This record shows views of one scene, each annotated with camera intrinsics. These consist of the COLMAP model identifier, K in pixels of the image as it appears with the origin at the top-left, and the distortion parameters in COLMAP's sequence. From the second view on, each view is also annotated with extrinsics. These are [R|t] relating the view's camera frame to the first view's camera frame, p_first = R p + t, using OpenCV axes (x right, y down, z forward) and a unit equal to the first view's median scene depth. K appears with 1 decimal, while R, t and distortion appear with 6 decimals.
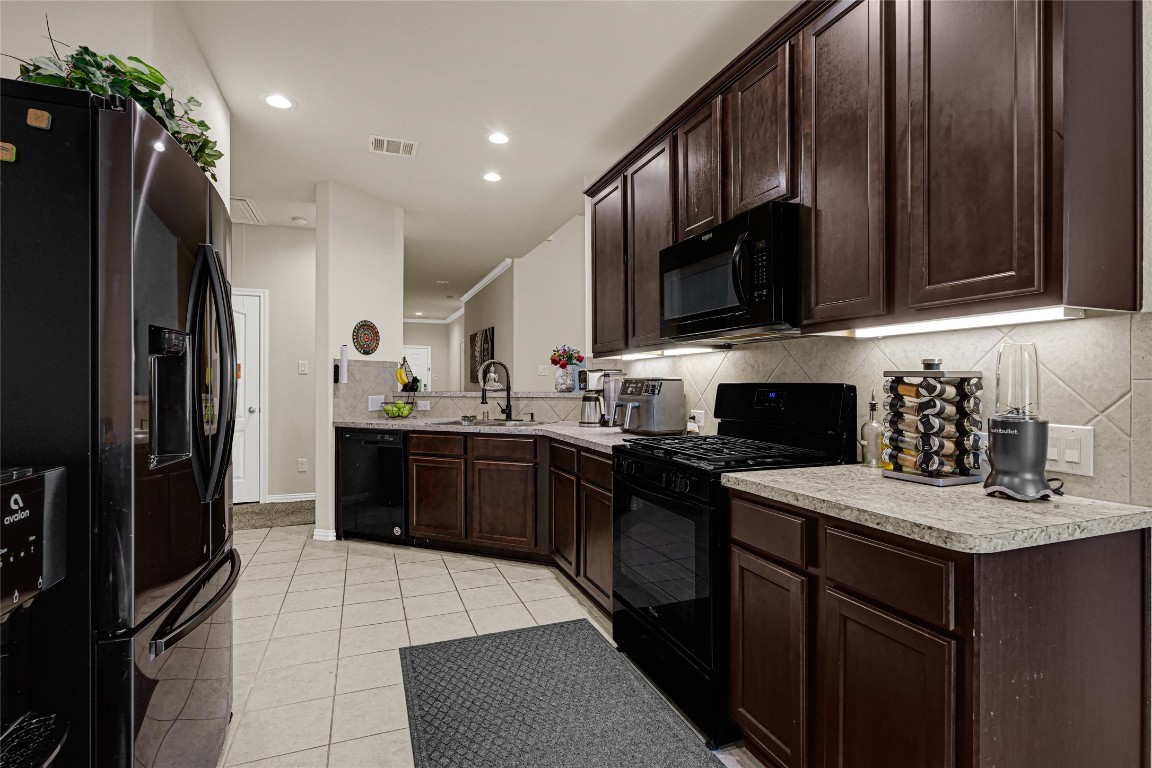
lens RADIAL K [[538.6, 0, 576.0], [0, 538.6, 384.0], [0, 0, 1]] dist [0.000024, 0.000014]
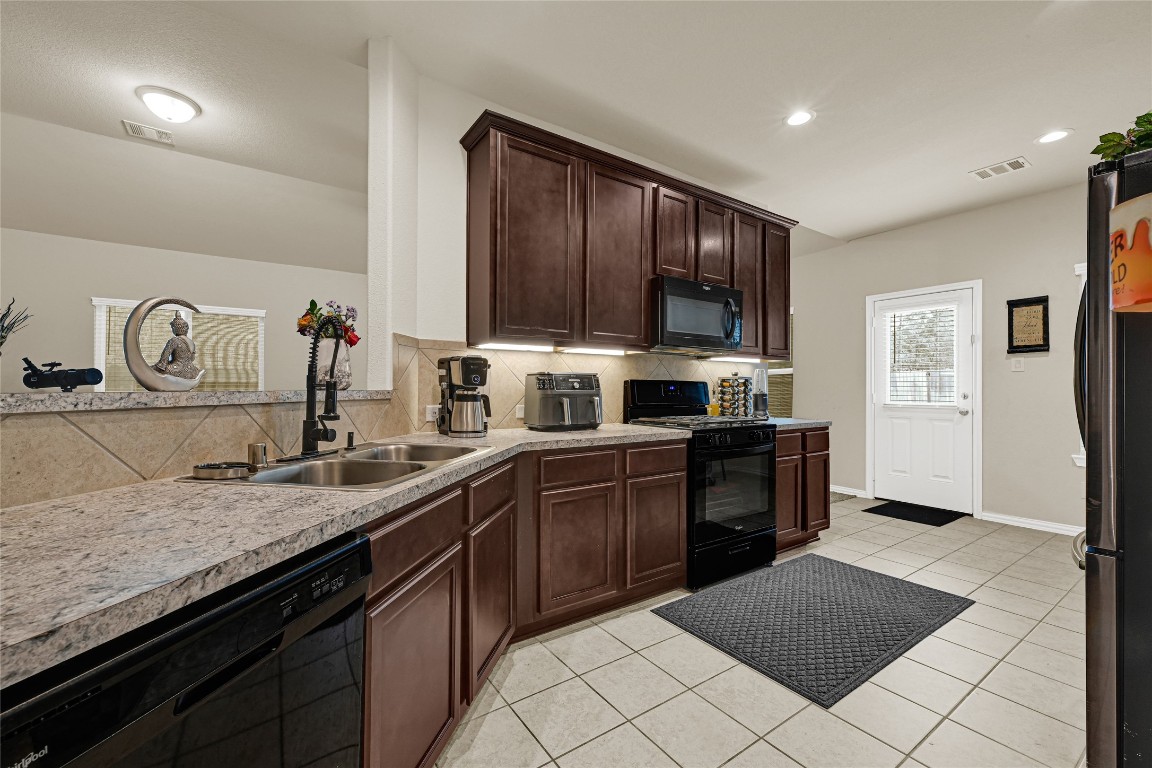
lens RADIAL K [[474.9, 0, 576.0], [0, 474.9, 384.0], [0, 0, 1]] dist [-0.000427, -0.000055]
pose [[-0.227312, 0.005669, 0.973805, -0.908727], [-0.005312, 0.999961, -0.007061, 0.019739], [-0.973807, -0.006778, -0.227273, 1.487132]]
